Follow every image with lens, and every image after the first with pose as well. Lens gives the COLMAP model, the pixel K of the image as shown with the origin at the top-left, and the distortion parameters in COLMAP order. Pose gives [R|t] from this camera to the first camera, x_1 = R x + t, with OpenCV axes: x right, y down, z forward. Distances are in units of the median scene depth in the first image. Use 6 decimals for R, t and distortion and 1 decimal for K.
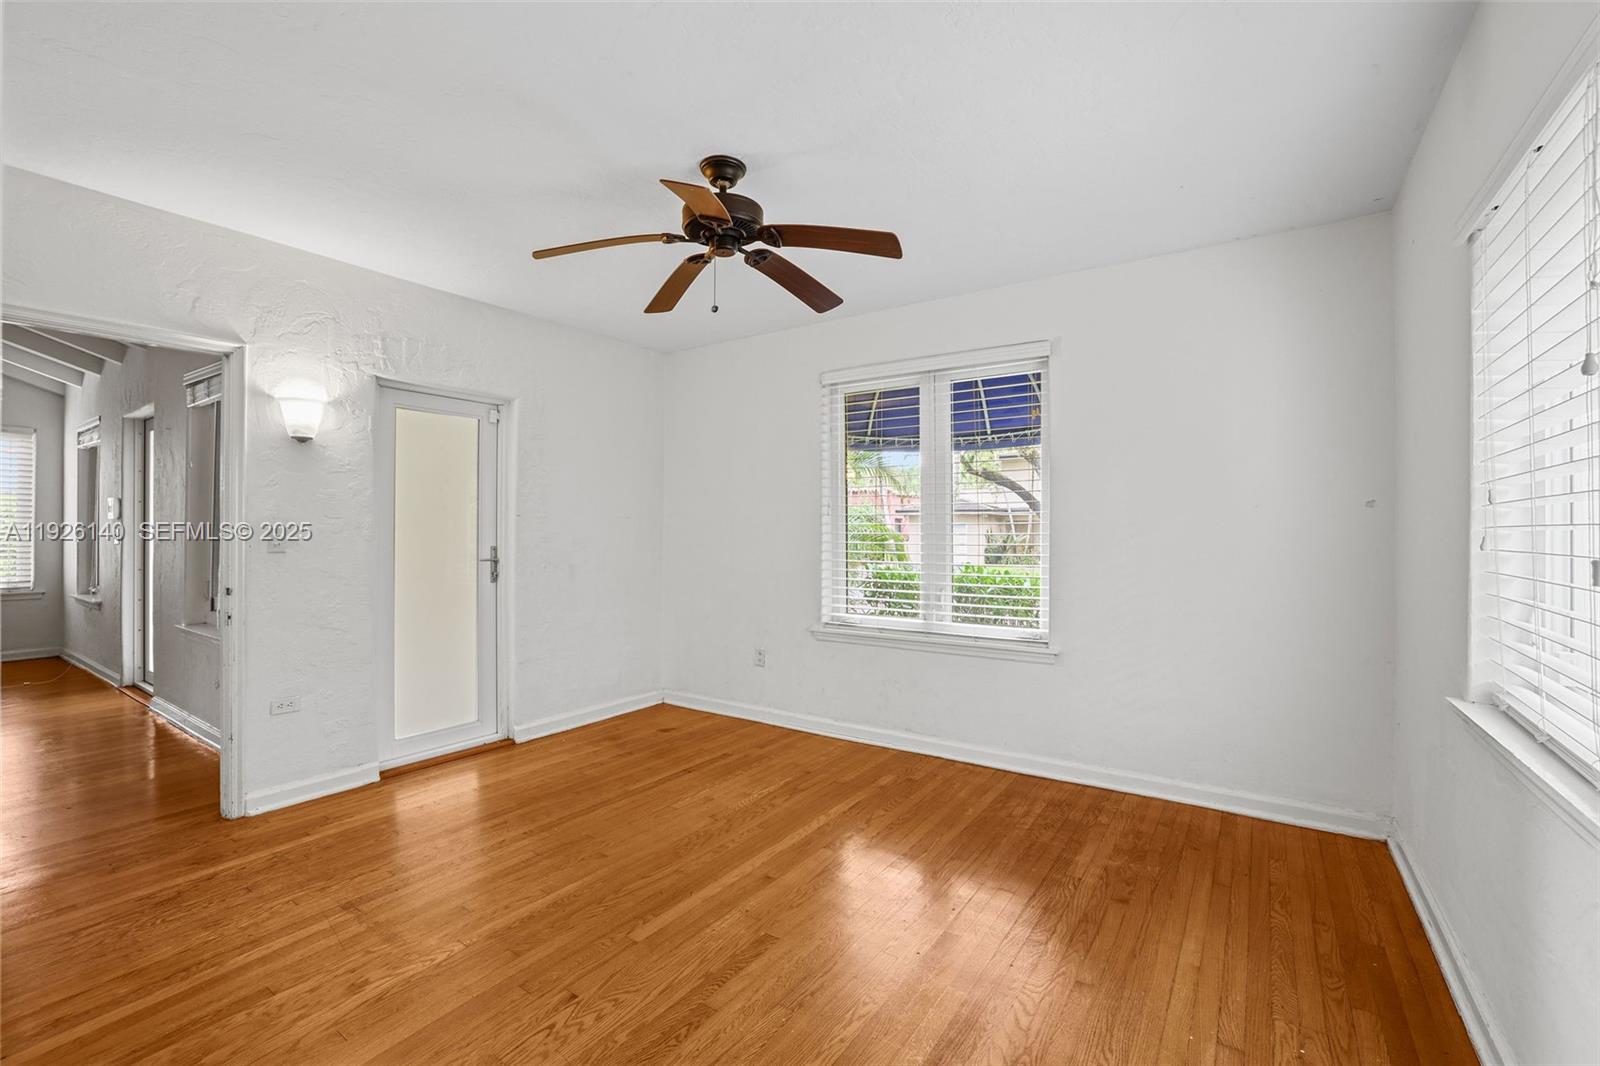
lens RADIAL K [[693.6, 0, 784.0], [0, 693.6, 524.3], [0, 0, 1]] dist [-0.044949, 0.014794]
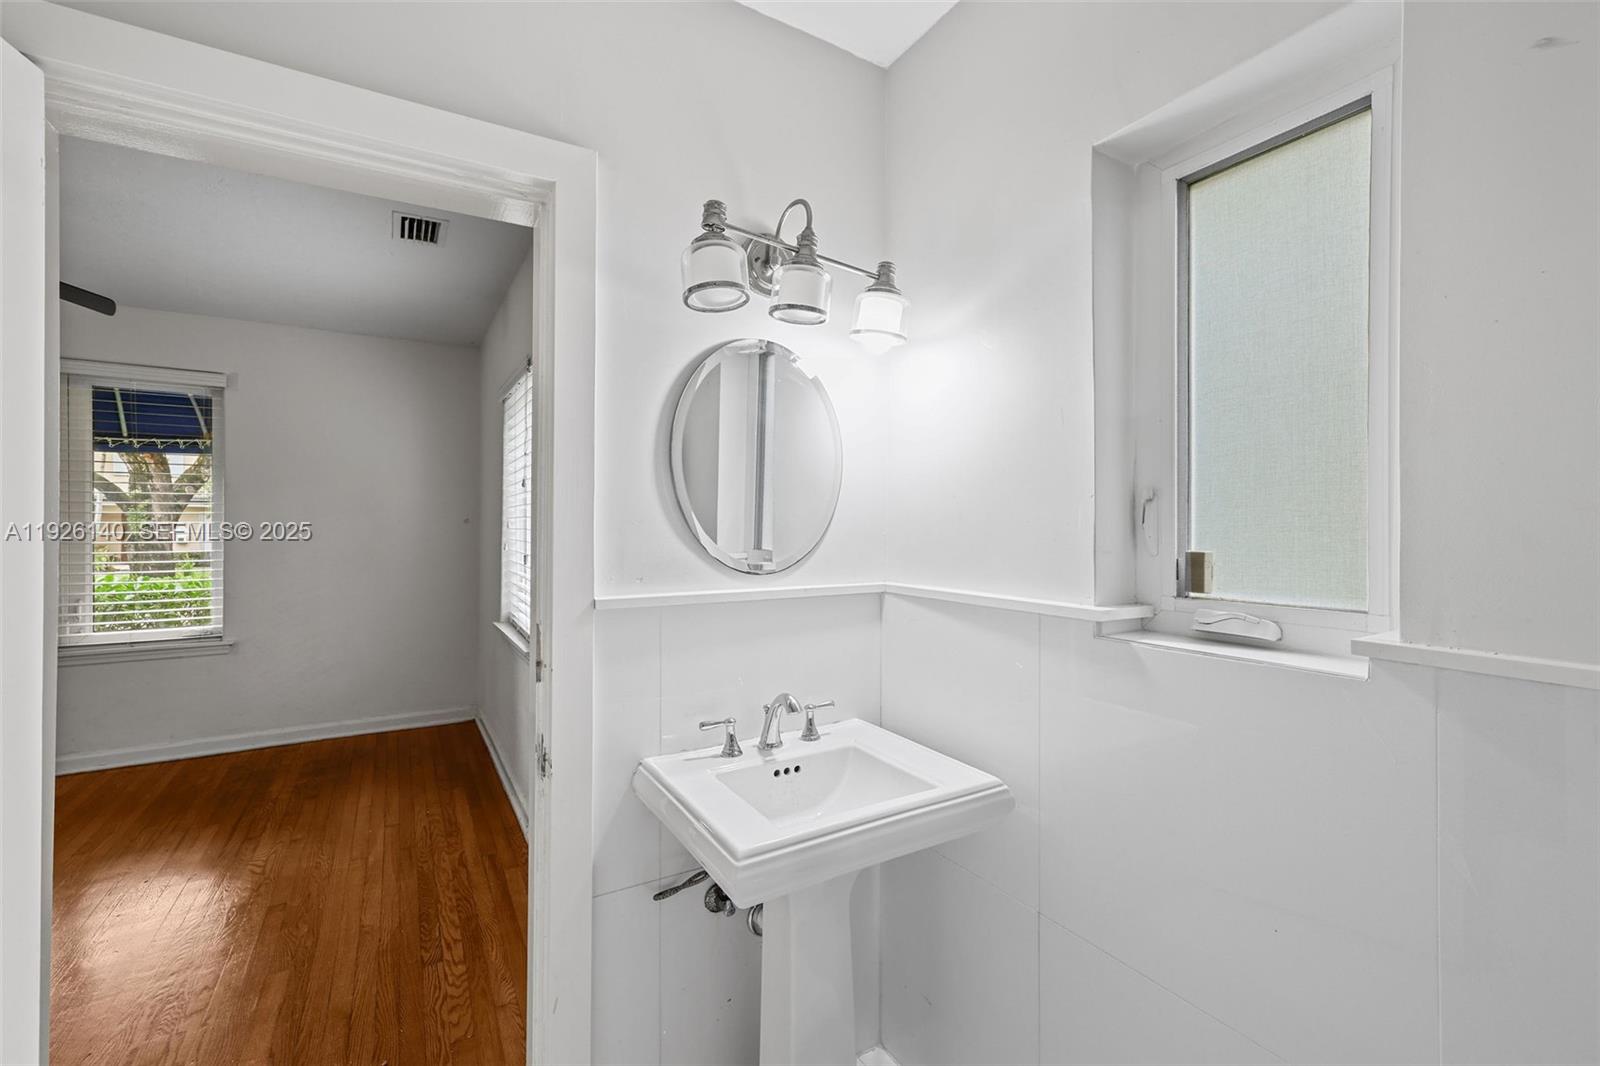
lens RADIAL K [[689.3, 0, 809.0], [0, 689.3, 532.7], [0, 0, 1]] dist [0.001441, 0.000445]
pose [[0.405997, -0.008344, 0.913836, -0.276031], [-0.011127, 0.999839, 0.014072, -0.028753], [-0.913807, -0.015882, 0.405839, -0.371364]]
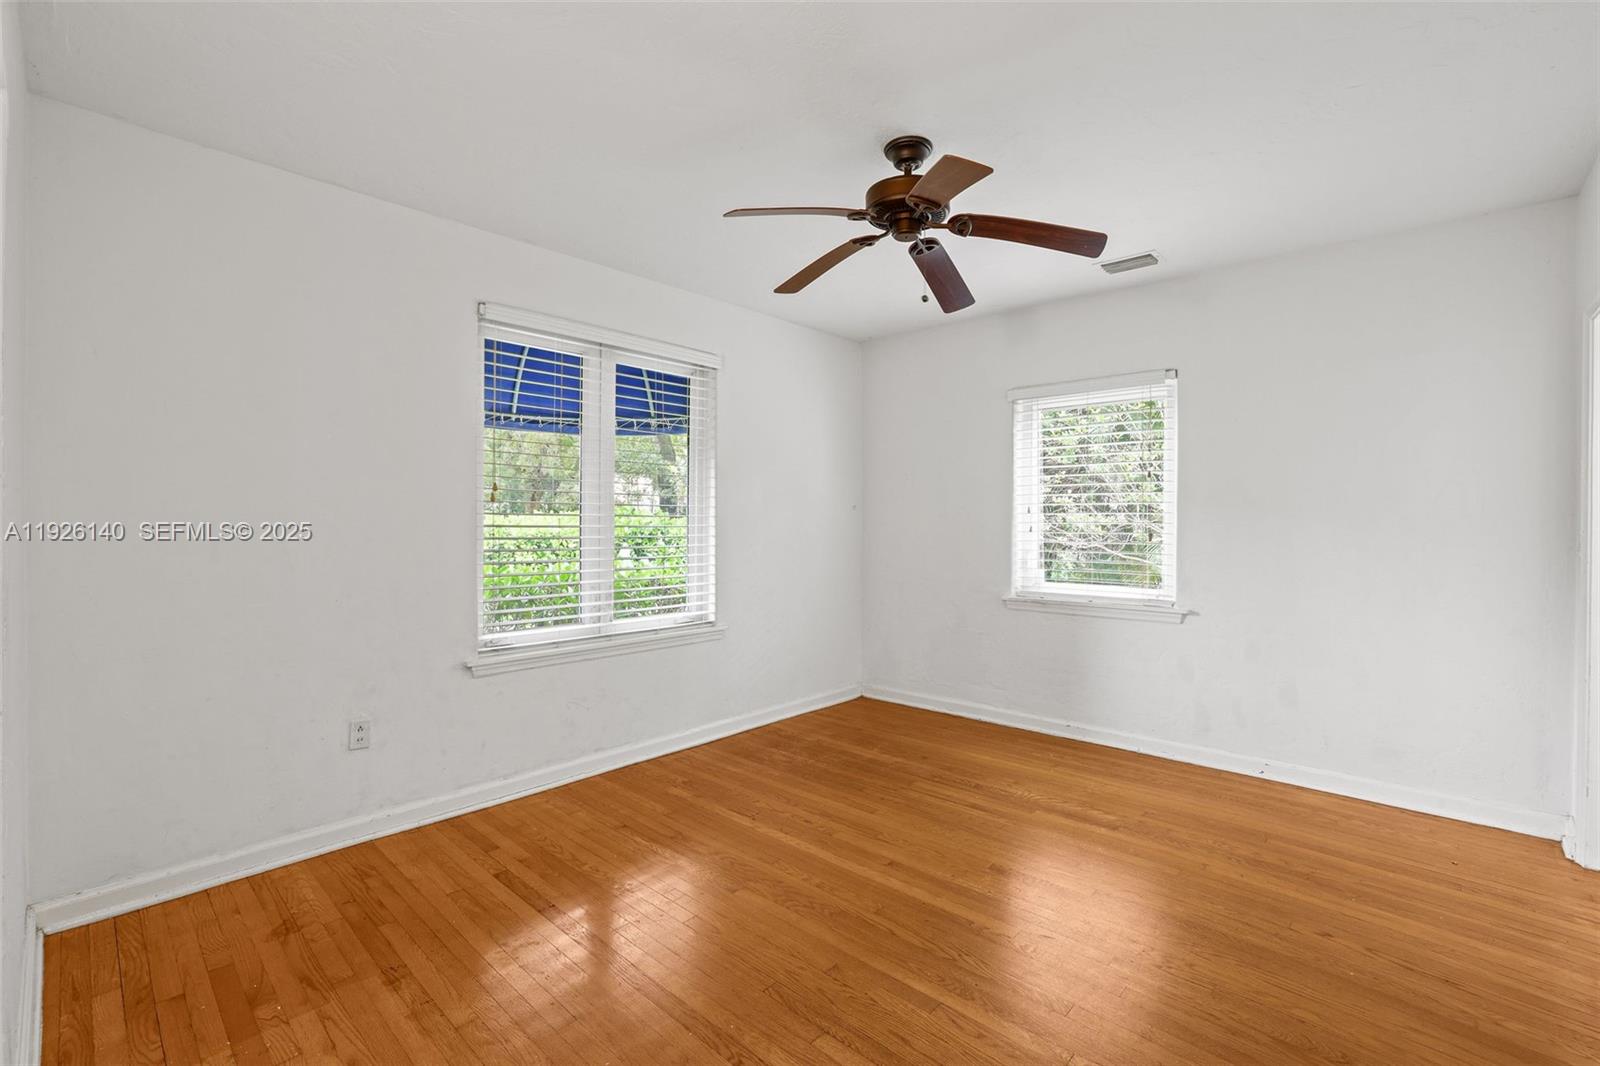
lens RADIAL K [[693.6, 0, 824.4], [0, 693.6, 523.7], [0, 0, 1]] dist [-0.044949, 0.014794]
pose [[0.113099, -0.002731, 0.993580, -0.743264], [-0.011597, 0.999924, 0.004069, 0.004575], [-0.993516, -0.011983, 0.113059, 0.703106]]
